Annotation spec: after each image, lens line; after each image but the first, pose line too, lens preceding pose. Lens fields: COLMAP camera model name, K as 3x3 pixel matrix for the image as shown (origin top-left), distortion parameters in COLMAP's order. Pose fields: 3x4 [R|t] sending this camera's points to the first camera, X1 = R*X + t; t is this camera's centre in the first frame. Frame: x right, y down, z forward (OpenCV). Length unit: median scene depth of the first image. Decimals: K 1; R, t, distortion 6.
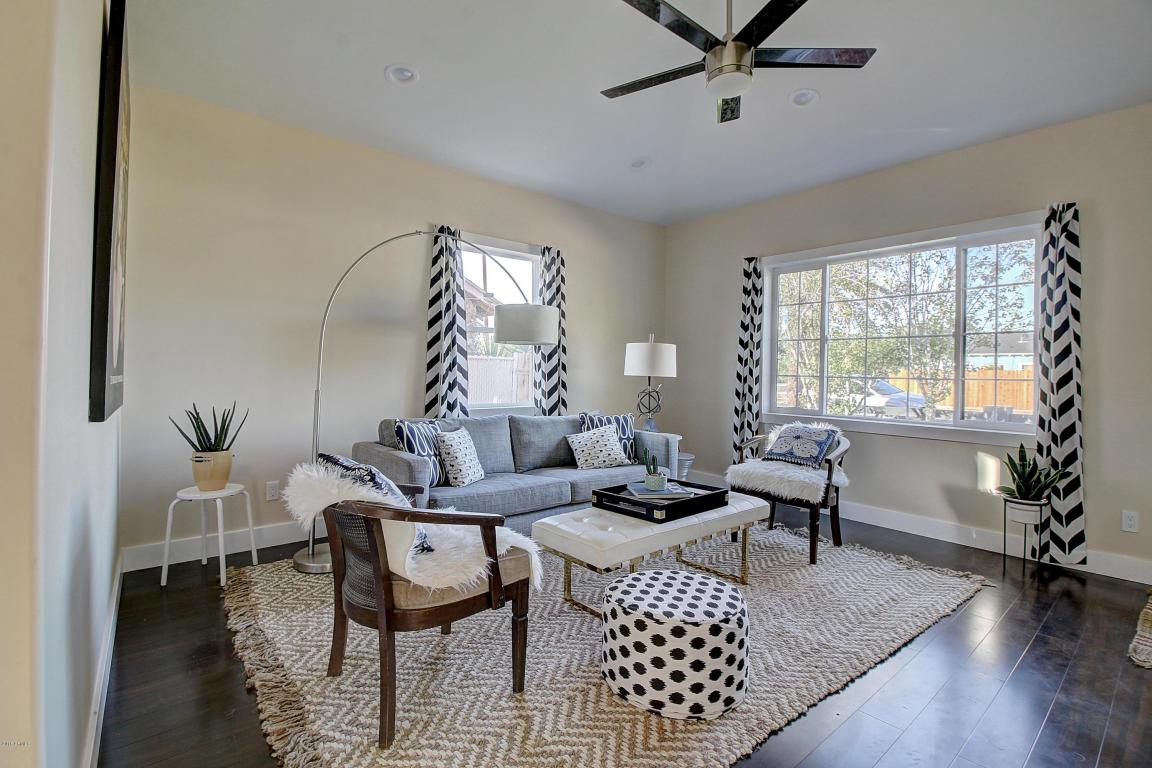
lens RADIAL K [[537.5, 0, 574.6], [0, 537.5, 379.4], [0, 0, 1]] dist [-0.004723, -0.011581]
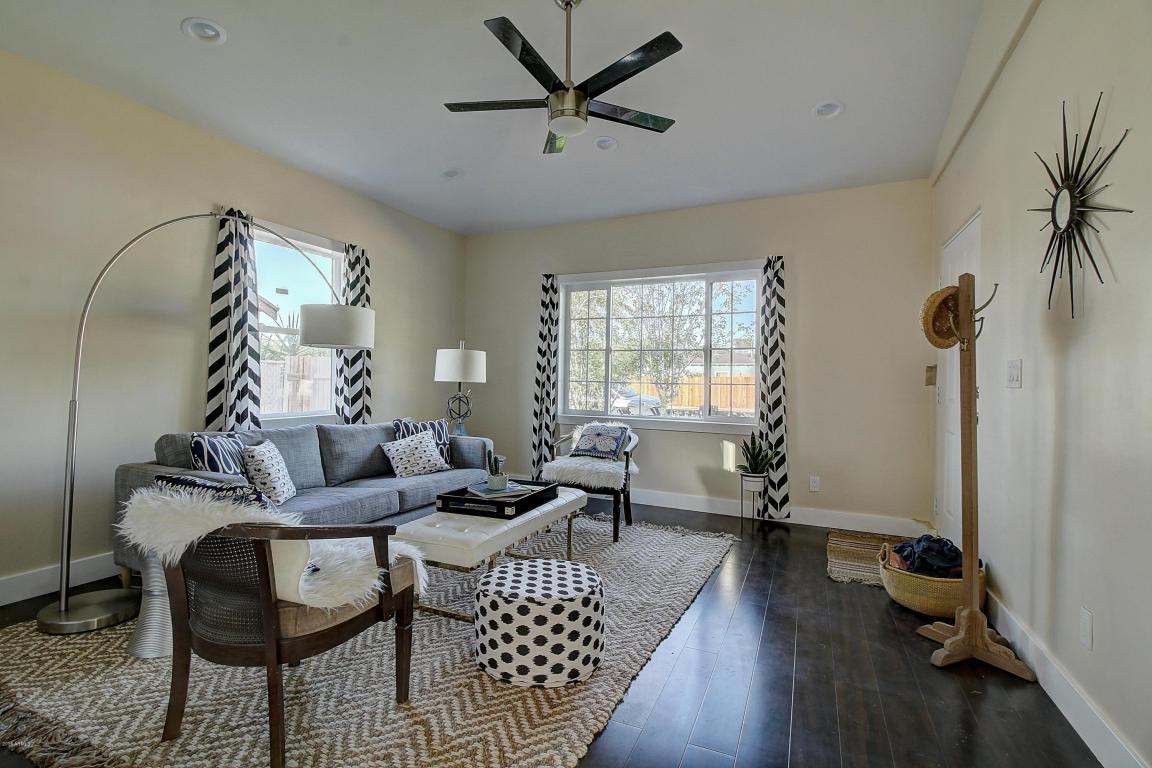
lens RADIAL K [[537.5, 0, 573.9], [0, 537.5, 379.3], [0, 0, 1]] dist [-0.004723, -0.011581]
pose [[0.898334, 0.001030, 0.439313, -0.157999], [0.003387, 0.999951, -0.009271, -0.000936], [-0.439301, 0.009816, 0.898286, -0.018907]]
